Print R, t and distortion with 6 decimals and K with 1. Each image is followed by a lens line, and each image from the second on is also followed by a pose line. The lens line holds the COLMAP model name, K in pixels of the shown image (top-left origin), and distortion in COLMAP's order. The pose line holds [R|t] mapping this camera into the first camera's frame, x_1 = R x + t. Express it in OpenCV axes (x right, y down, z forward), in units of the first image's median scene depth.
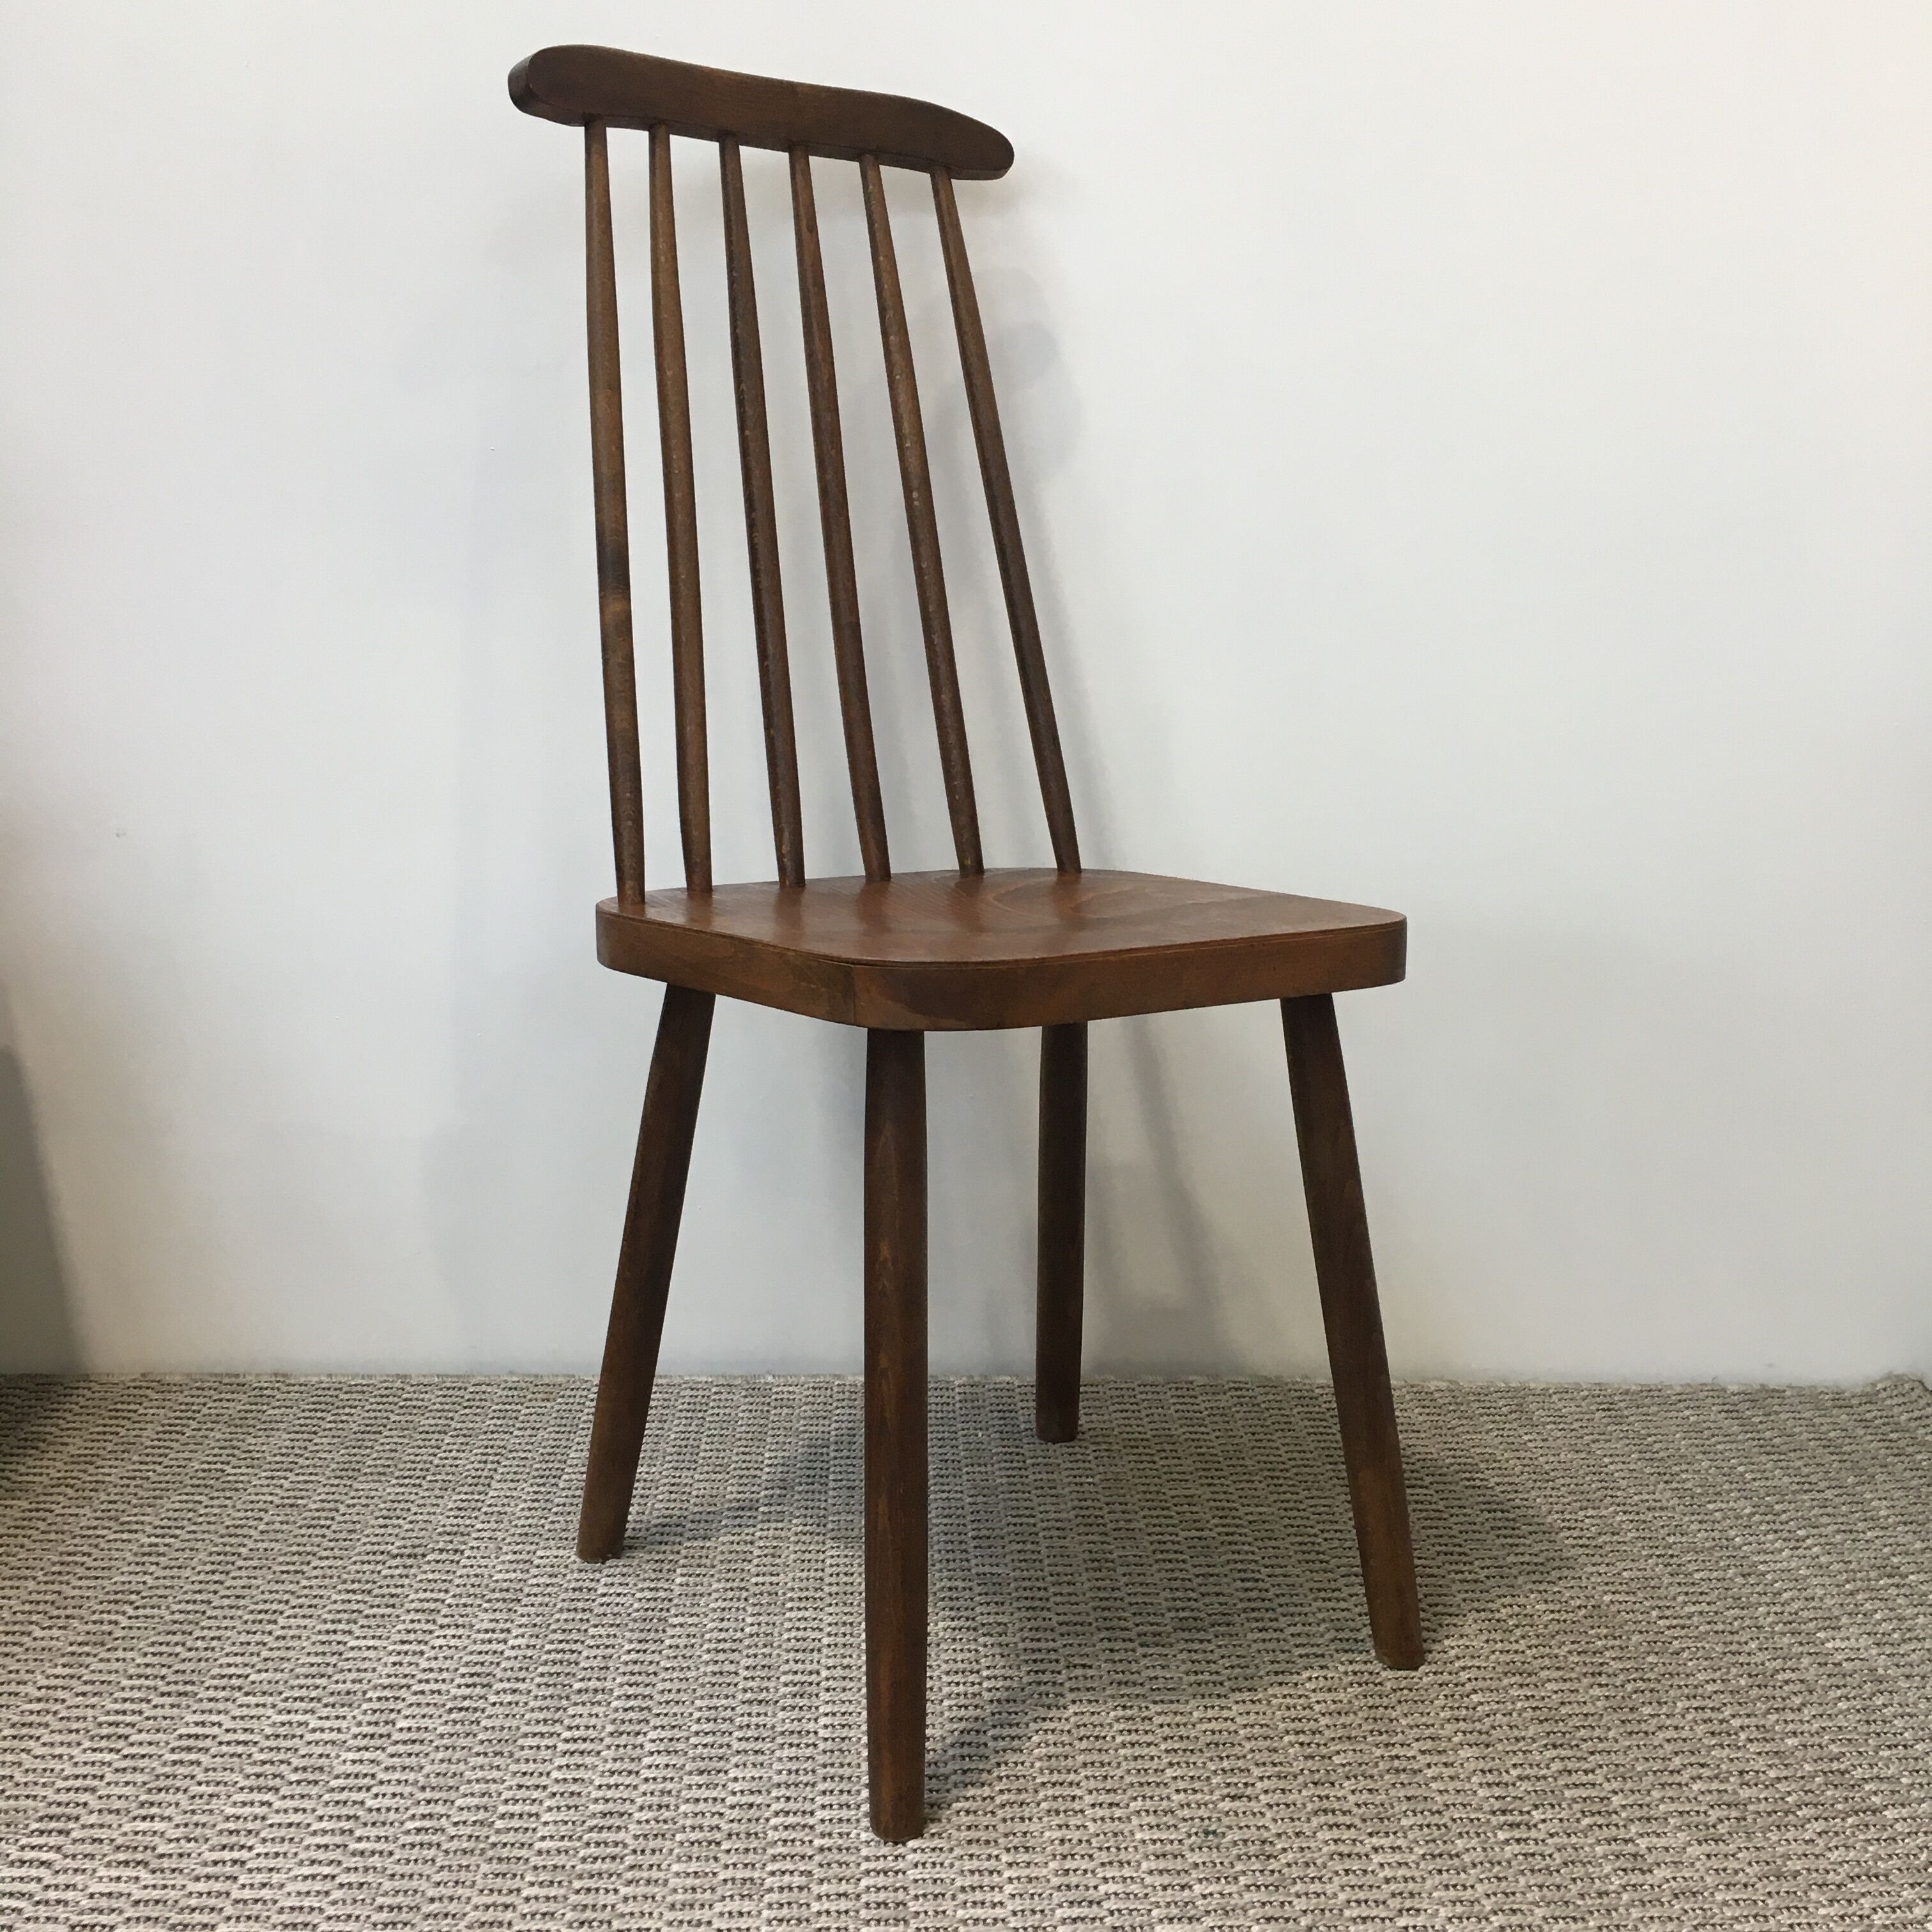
lens RADIAL K [[2196.4, 0, 966.0], [0, 2196.4, 966.0], [0, 0, 1]] dist [0.088042, -0.128754]
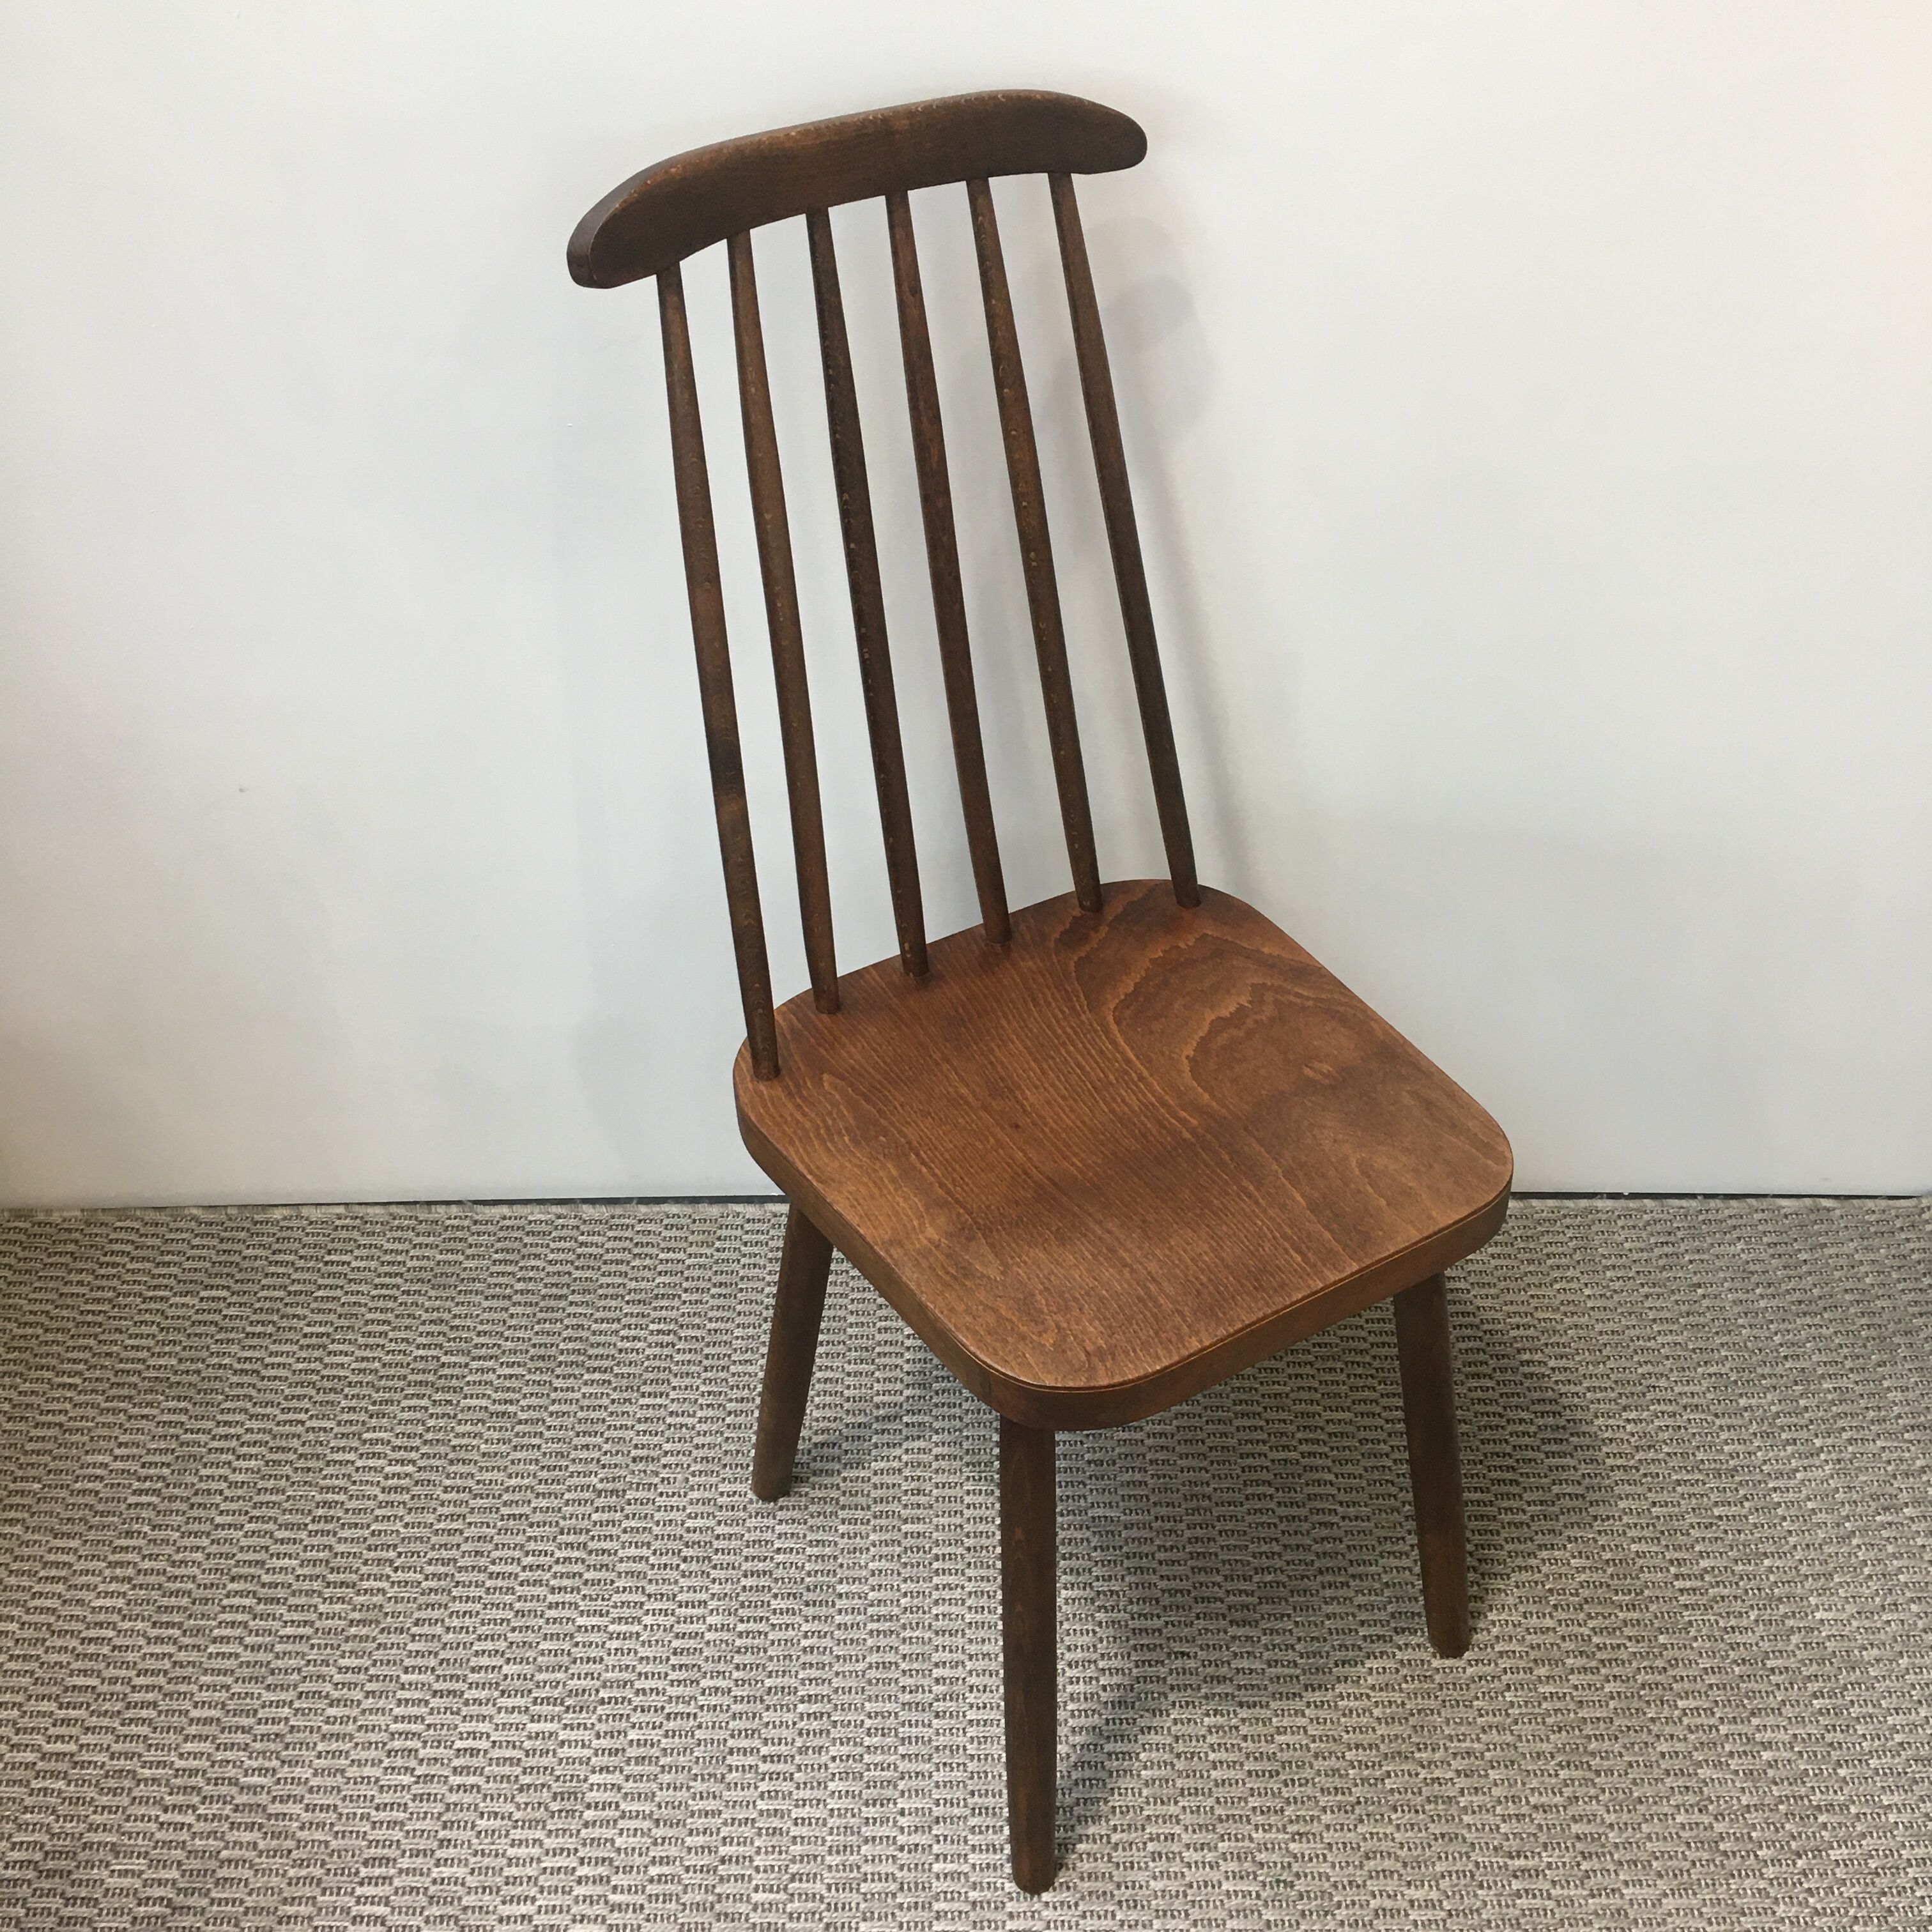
lens RADIAL K [[2196.4, 0, 966.0], [0, 2196.4, 966.0], [0, 0, 1]] dist [0.088042, -0.128754]
pose [[0.999092, -0.000420, -0.042595, -0.012687], [0.020649, 0.879384, 0.475666, -0.560621], [0.037258, -0.476113, 0.878594, 0.109836]]
